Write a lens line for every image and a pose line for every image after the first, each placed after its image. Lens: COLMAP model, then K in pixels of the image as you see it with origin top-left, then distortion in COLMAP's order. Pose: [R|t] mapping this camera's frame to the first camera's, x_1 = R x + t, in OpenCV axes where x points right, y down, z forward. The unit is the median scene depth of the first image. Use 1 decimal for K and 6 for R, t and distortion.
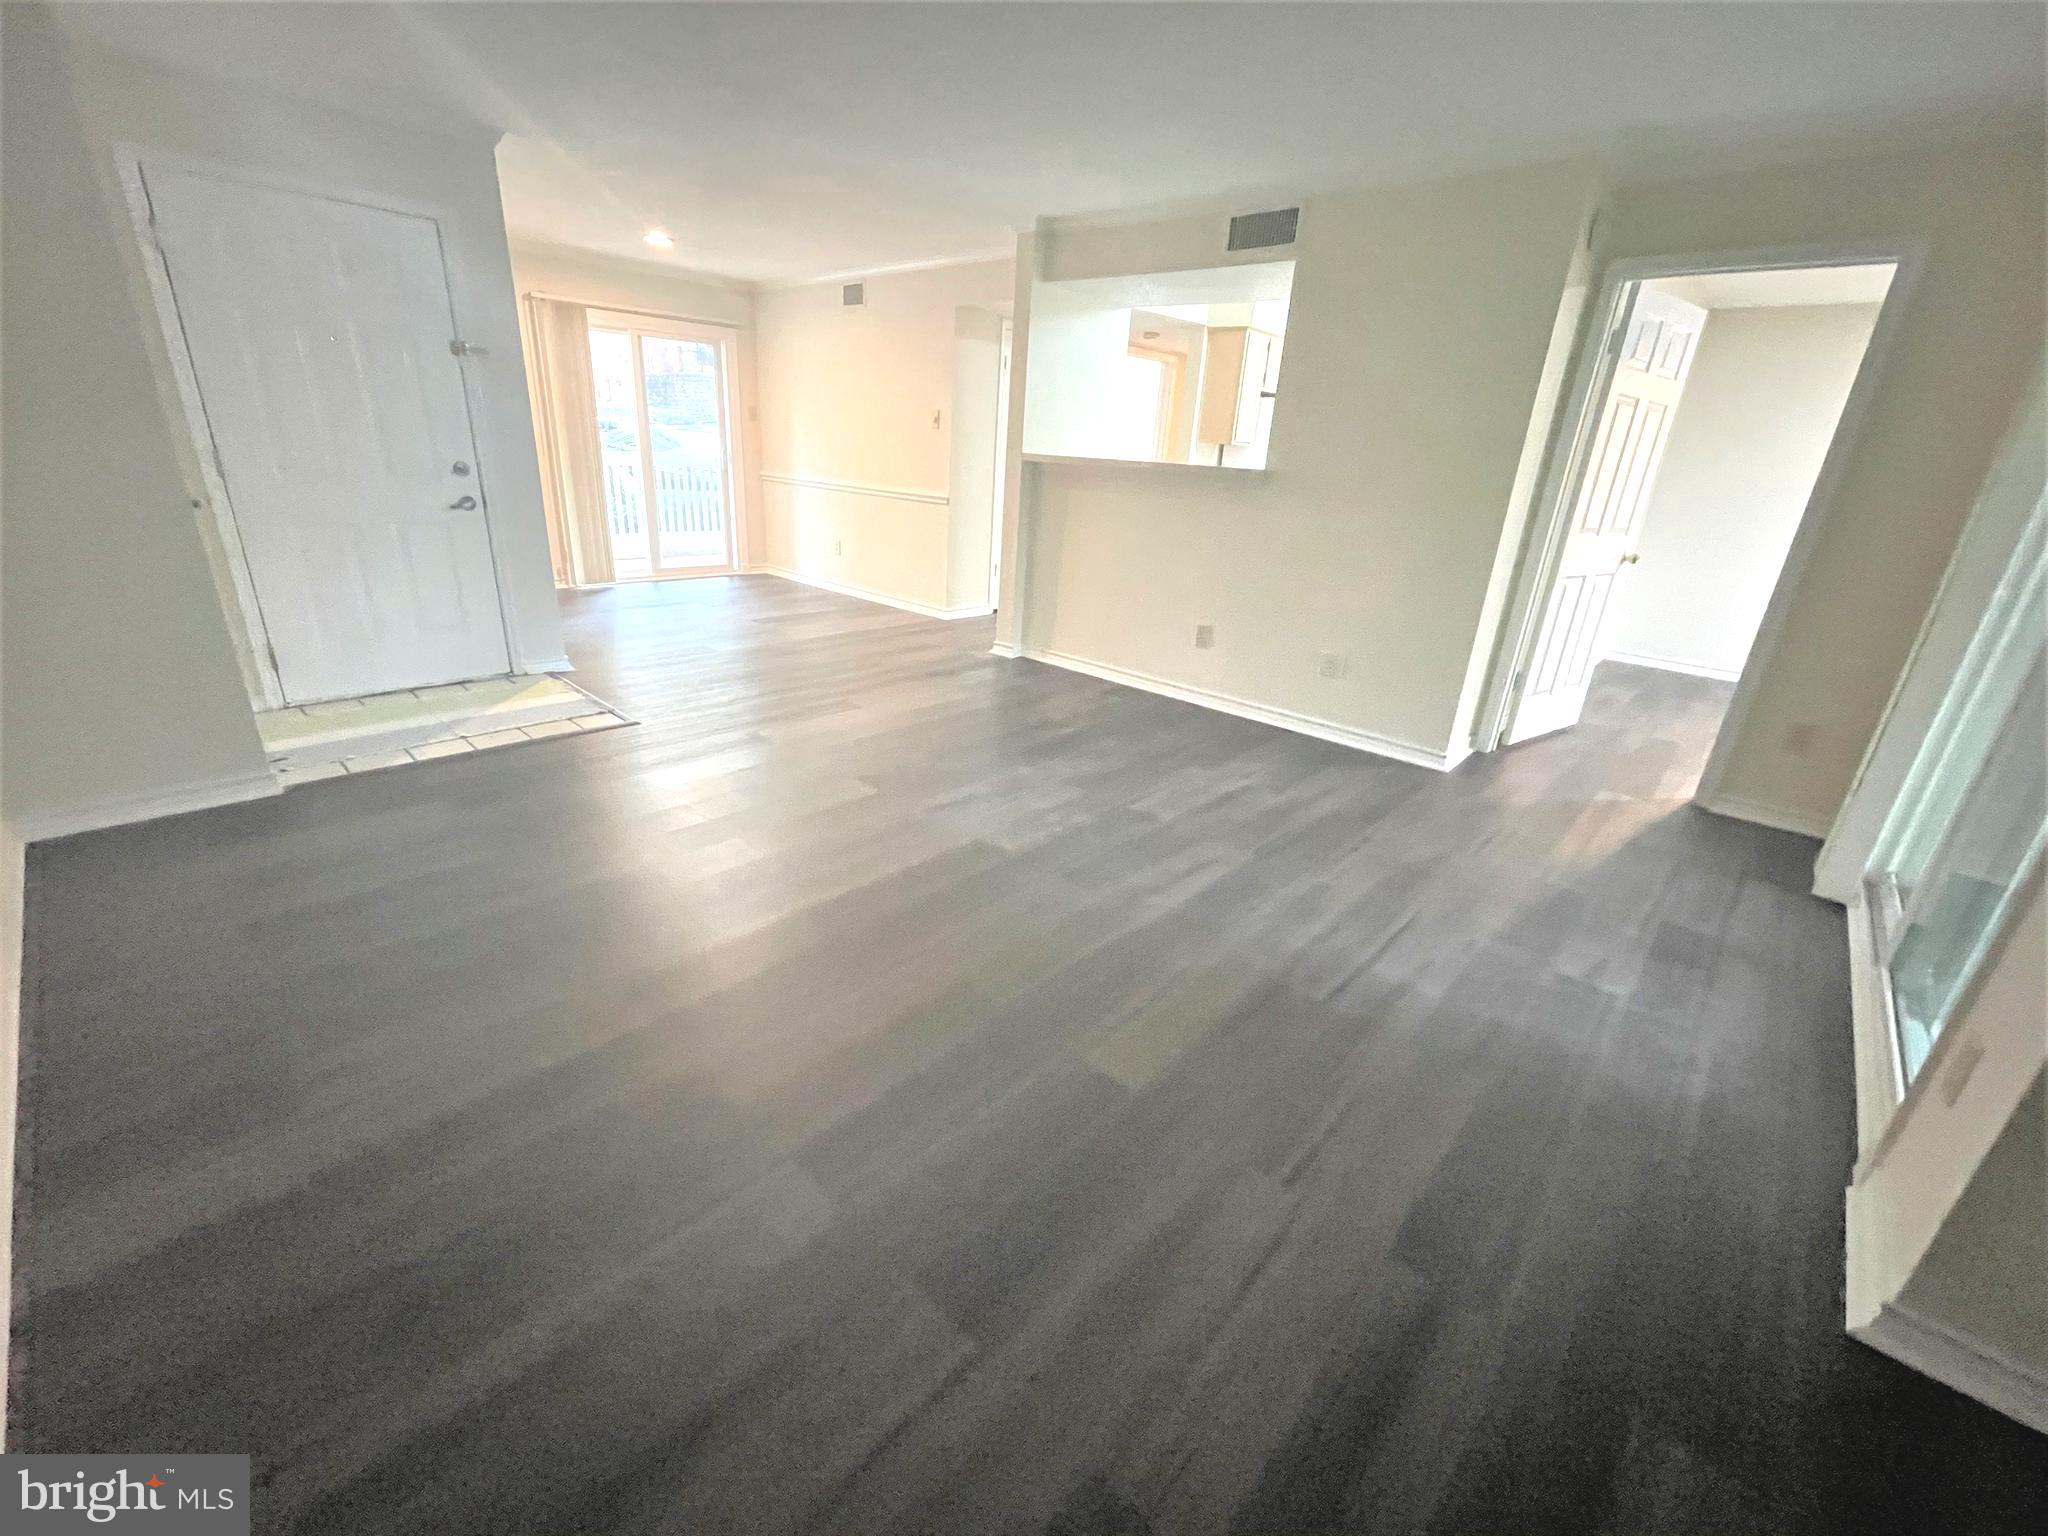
lens RADIAL K [[831.5, 0, 1018.9], [0, 831.5, 763.4], [0, 0, 1]] dist [-0.006122, 0.002776]
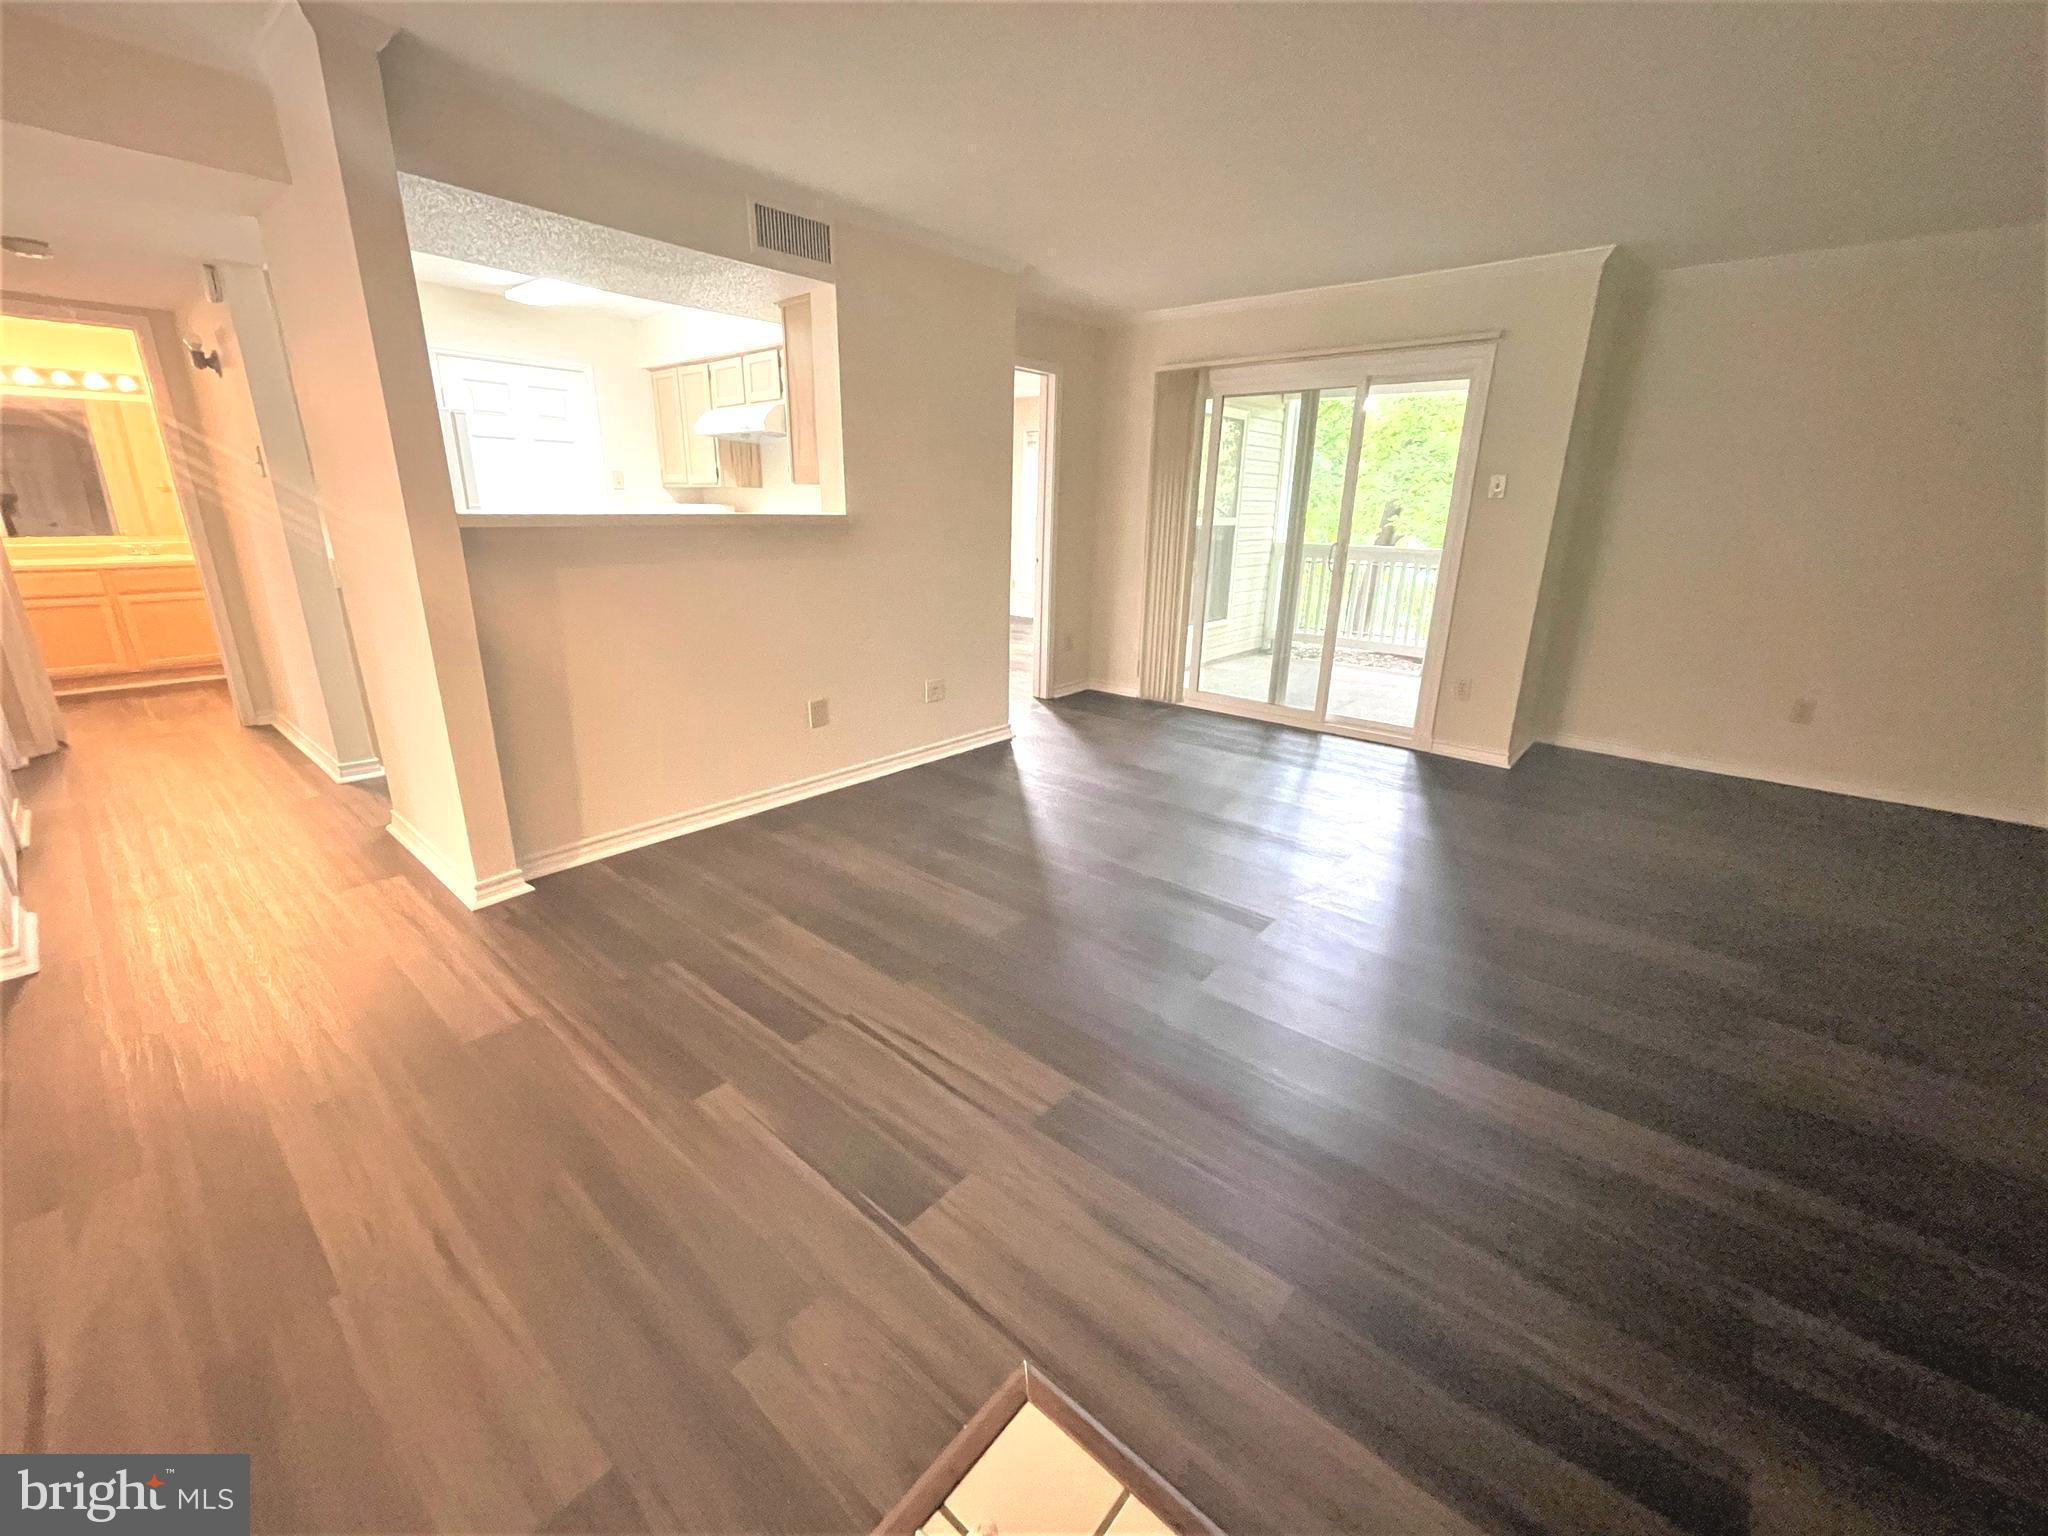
lens RADIAL K [[831.5, 0, 1021.1], [0, 831.5, 765.6], [0, 0, 1]] dist [-0.006122, 0.002776]
pose [[-0.038318, -0.357587, 0.933093, -0.584593], [0.339765, 0.873482, 0.348695, -0.330413], [-0.939730, 0.330393, 0.088025, 0.755721]]
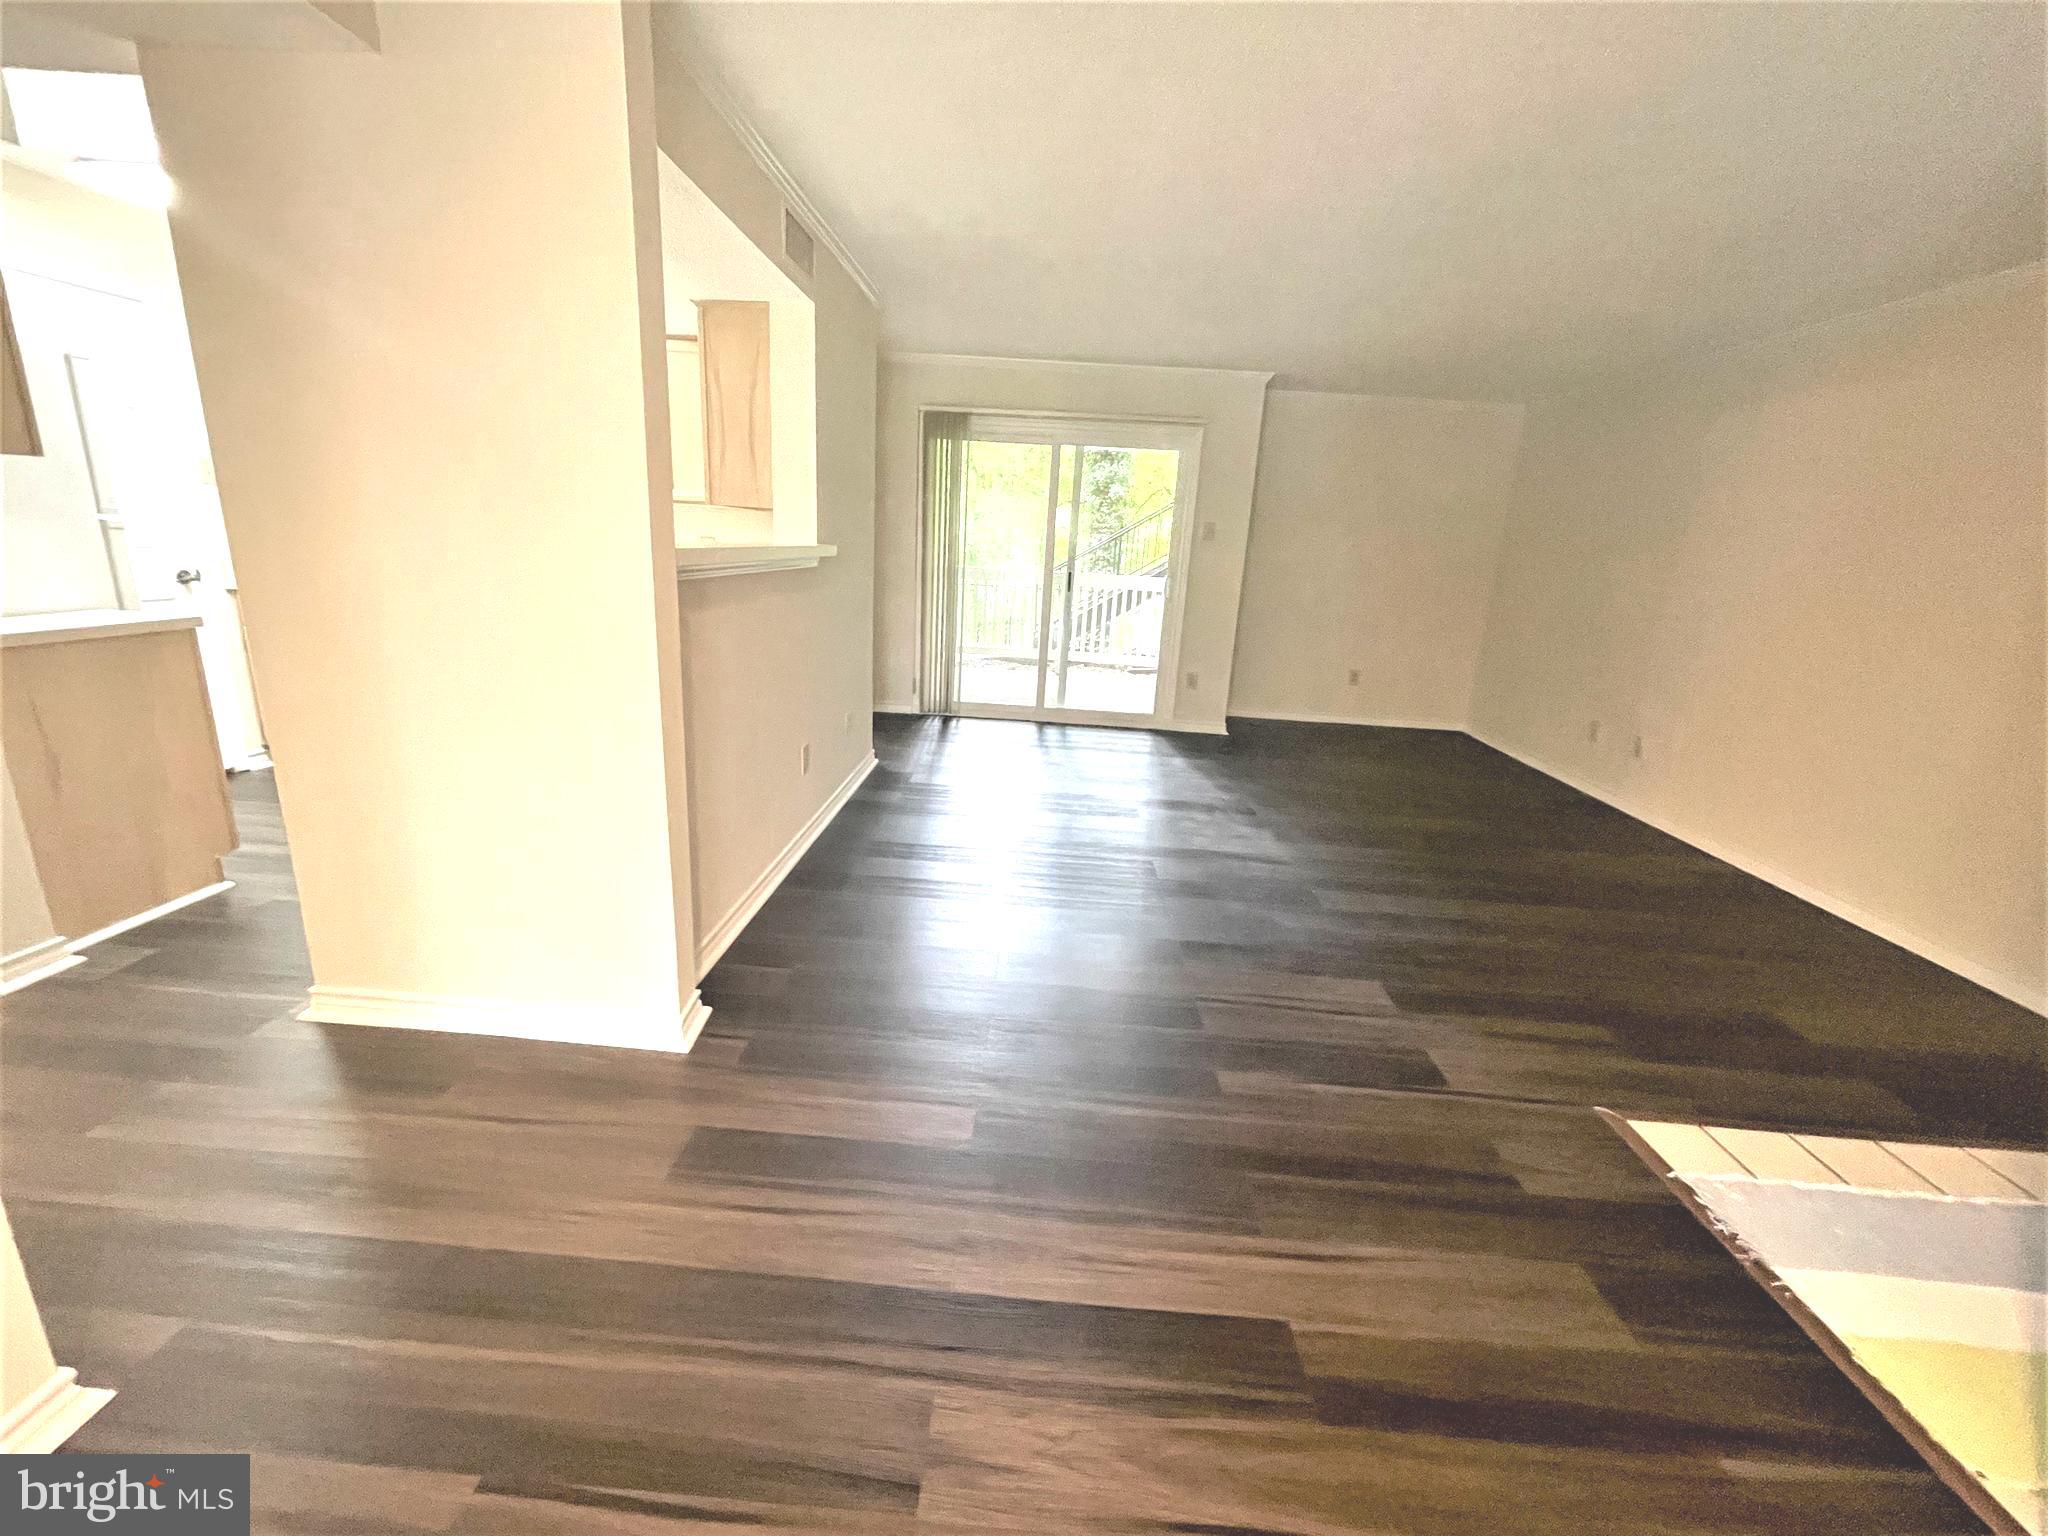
lens RADIAL K [[831.5, 0, 1018.4], [0, 831.5, 766.6], [0, 0, 1]] dist [-0.006122, 0.002776]
pose [[-0.639288, -0.295469, 0.709936, -0.452570], [0.184885, 0.837090, 0.514876, -0.507182], [-0.746411, 0.460410, -0.480514, 1.230815]]
